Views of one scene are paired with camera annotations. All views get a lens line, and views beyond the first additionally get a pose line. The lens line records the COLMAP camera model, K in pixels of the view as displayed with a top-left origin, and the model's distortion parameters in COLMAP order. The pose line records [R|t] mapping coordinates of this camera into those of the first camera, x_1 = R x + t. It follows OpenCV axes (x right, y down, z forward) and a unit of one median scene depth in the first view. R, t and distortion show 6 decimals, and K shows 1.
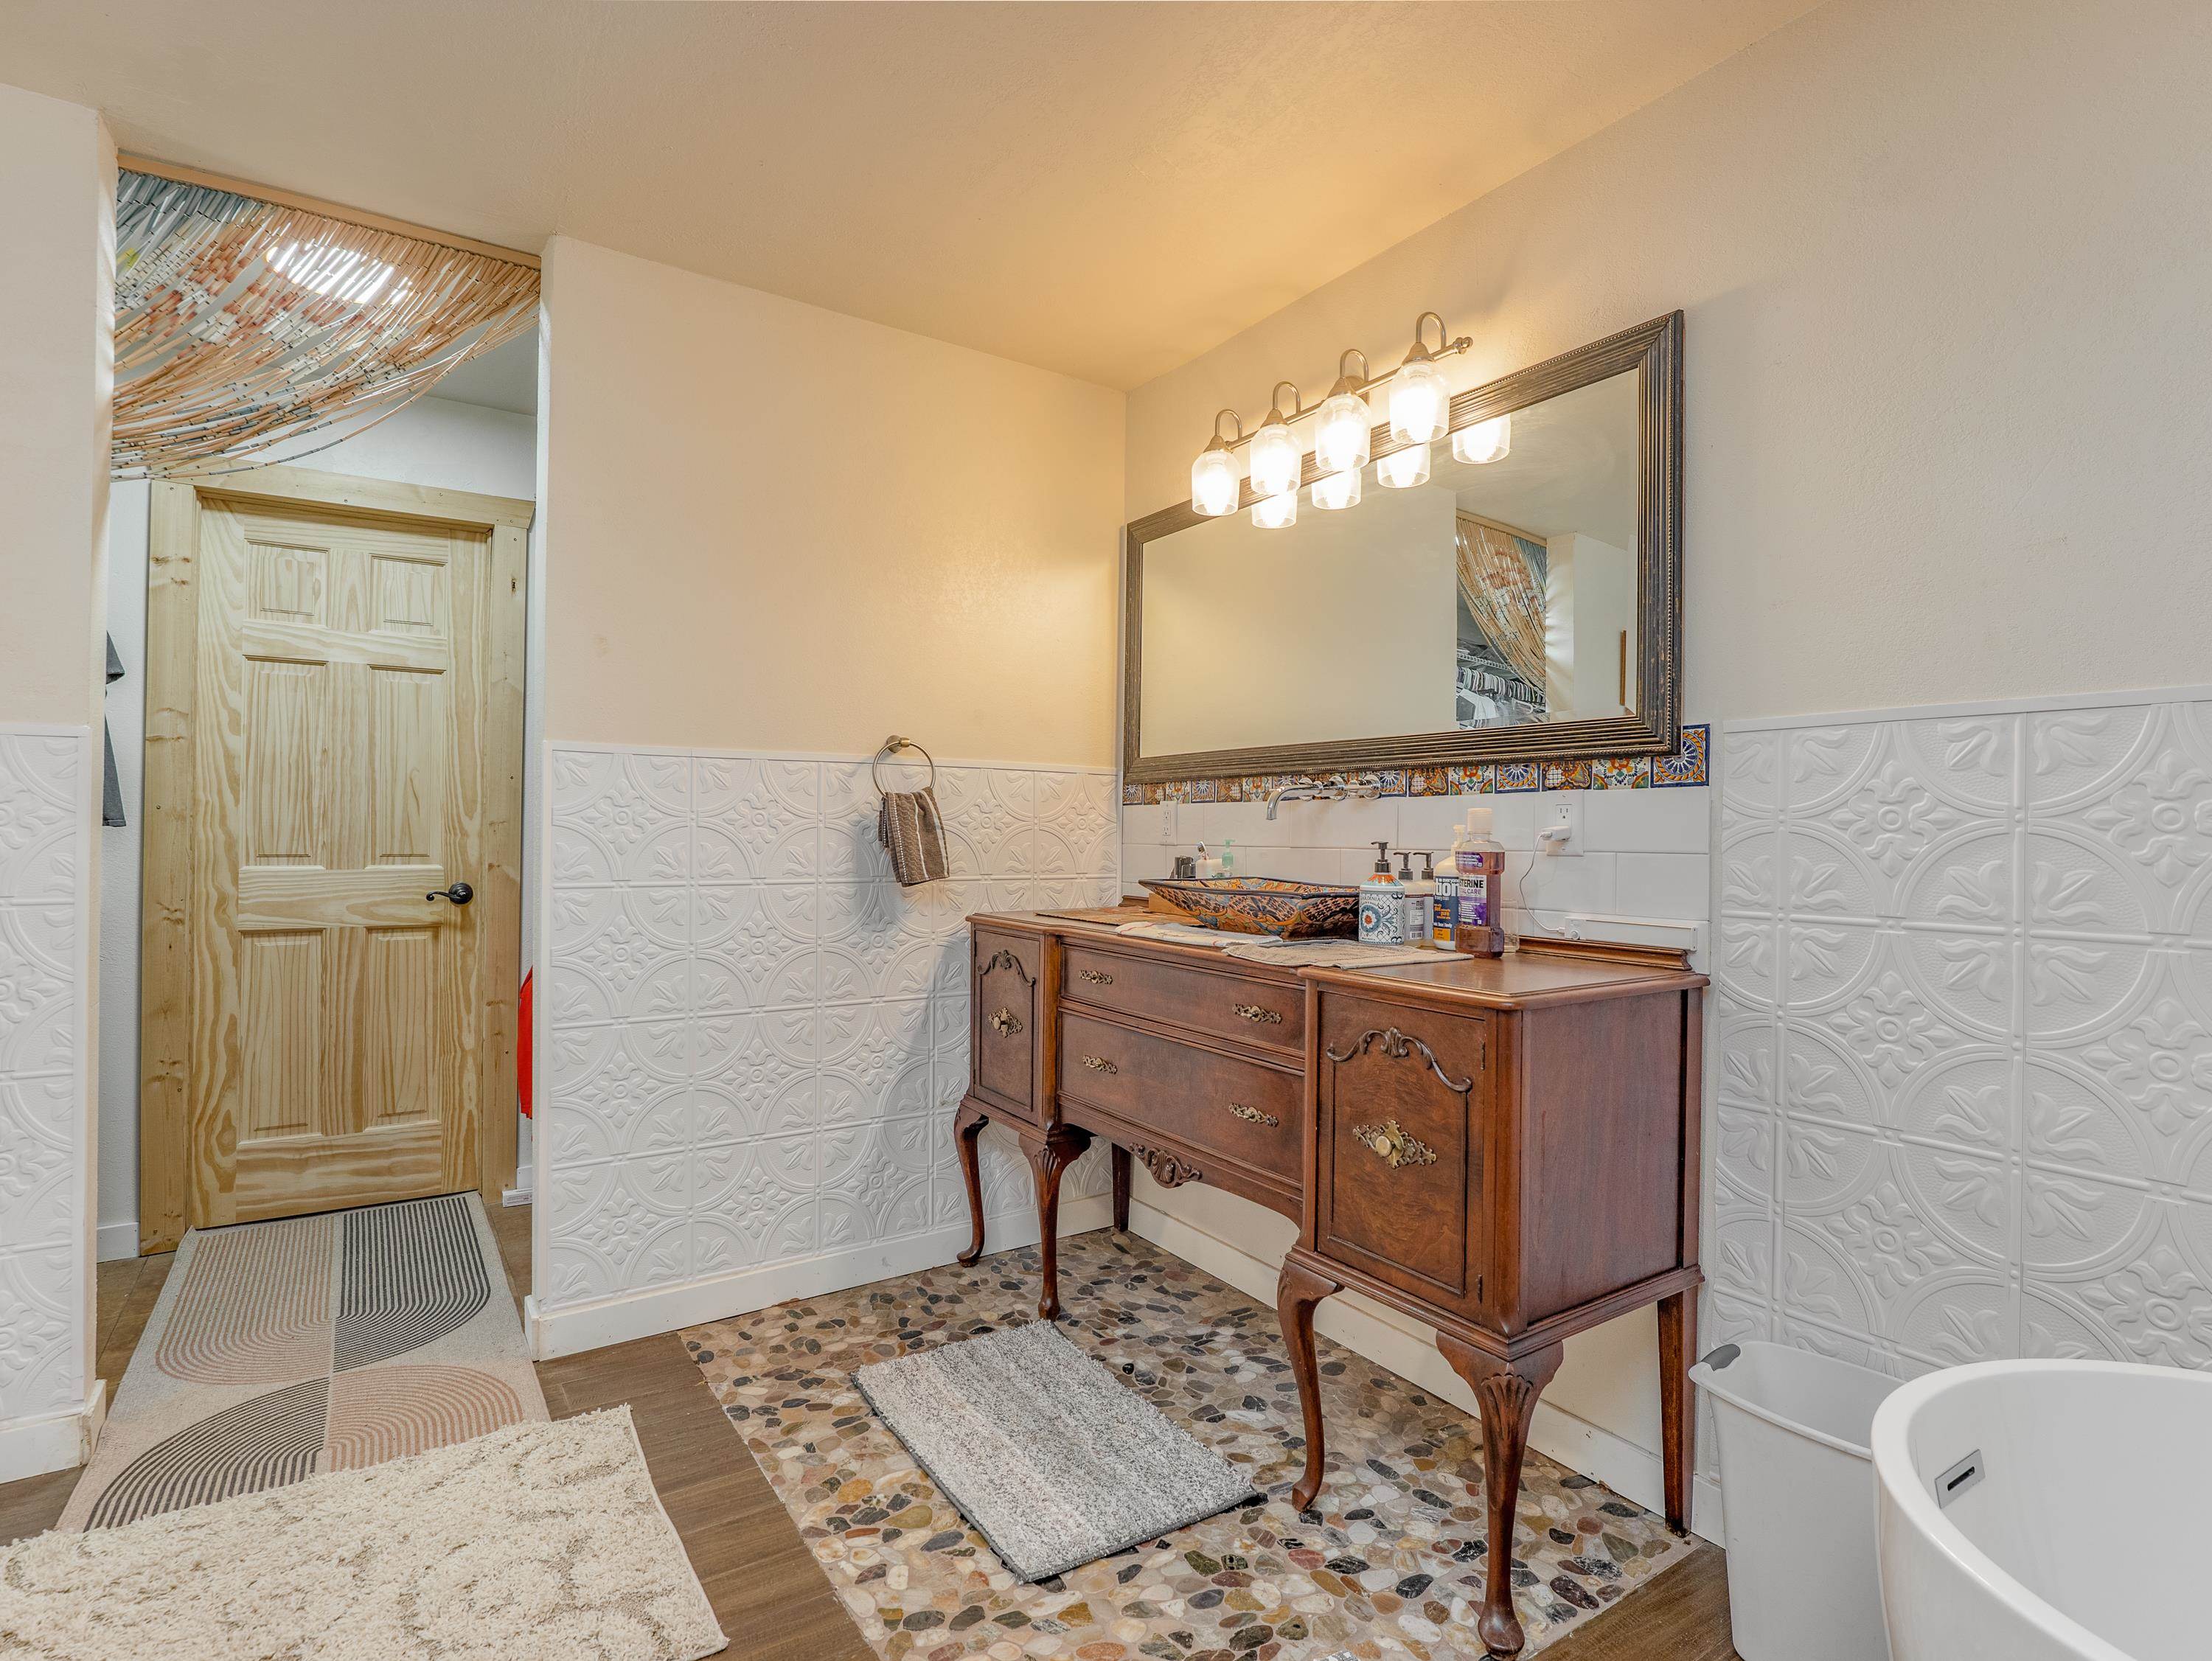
lens RADIAL K [[1139.6, 0, 1106.0], [0, 1139.6, 830.5], [0, 0, 1]] dist [0.000740, 0.000101]
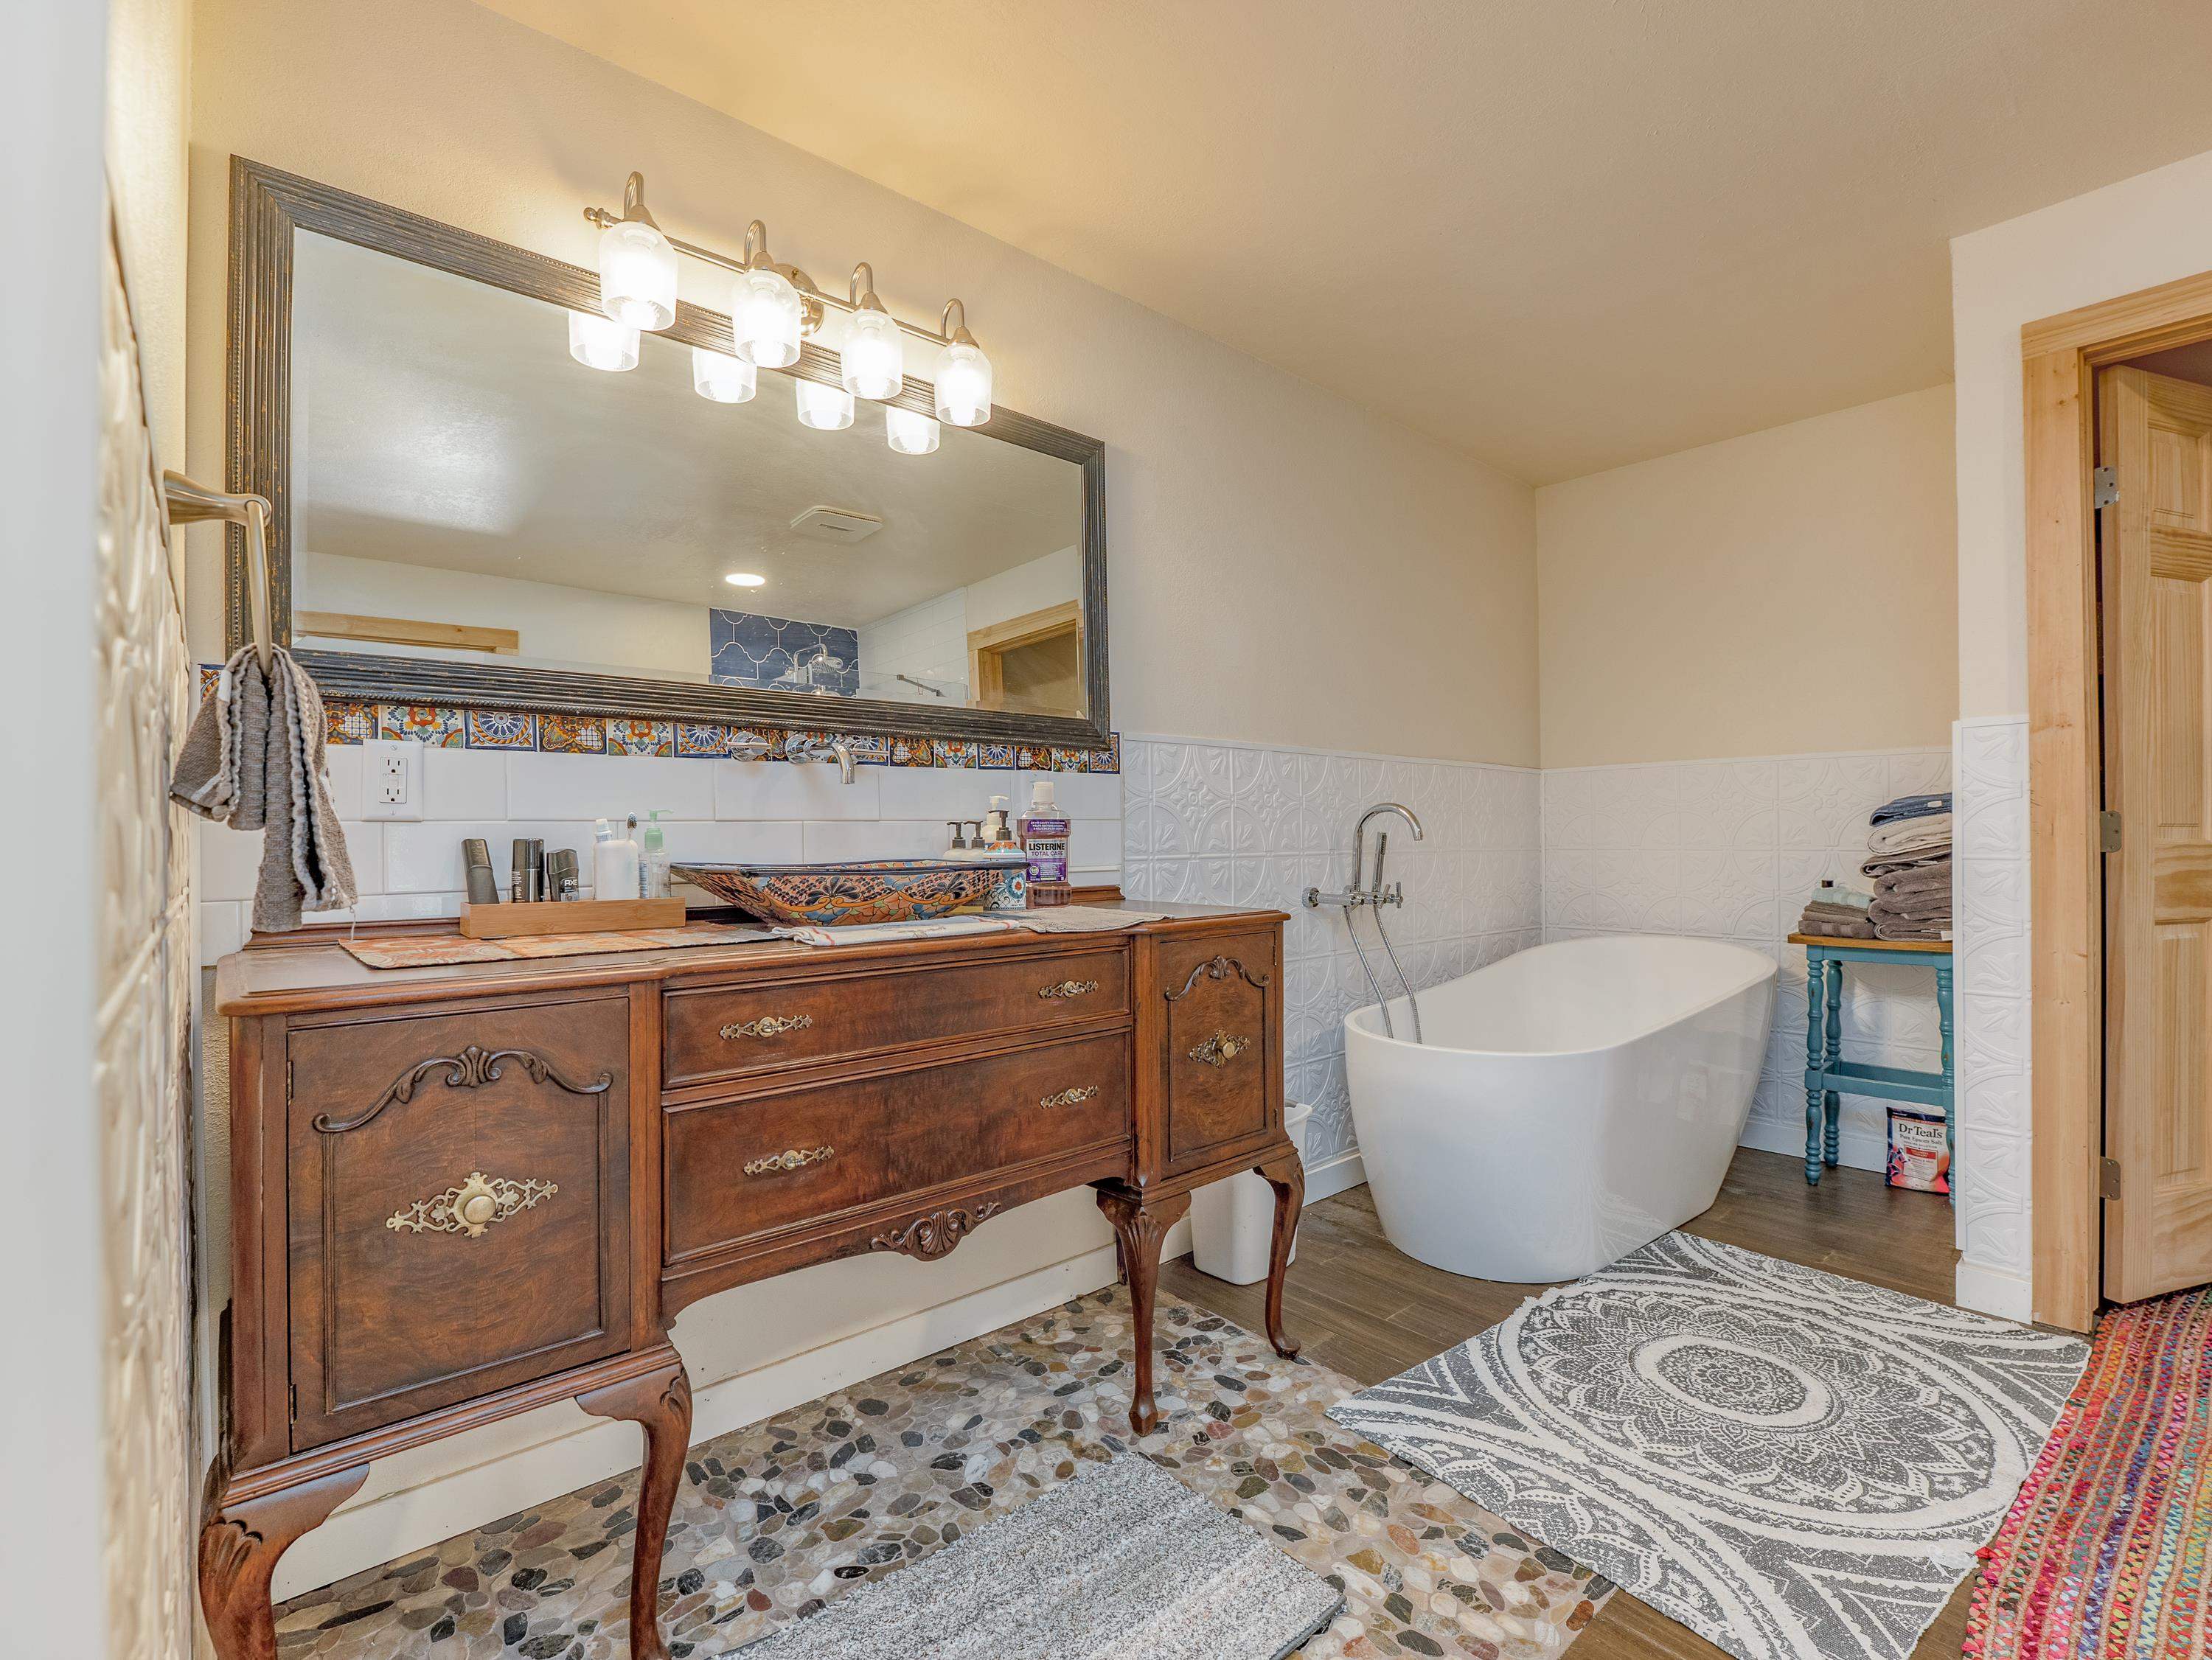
lens RADIAL K [[1022.7, 0, 1106.0], [0, 1022.7, 830.0], [0, 0, 1]] dist [-0.026494, 0.007273]
pose [[-0.145254, -0.003385, 0.989389, -0.665090], [0.005506, 0.999976, 0.004229, 0.023829], [-0.989379, 0.006062, -0.145232, 1.025952]]
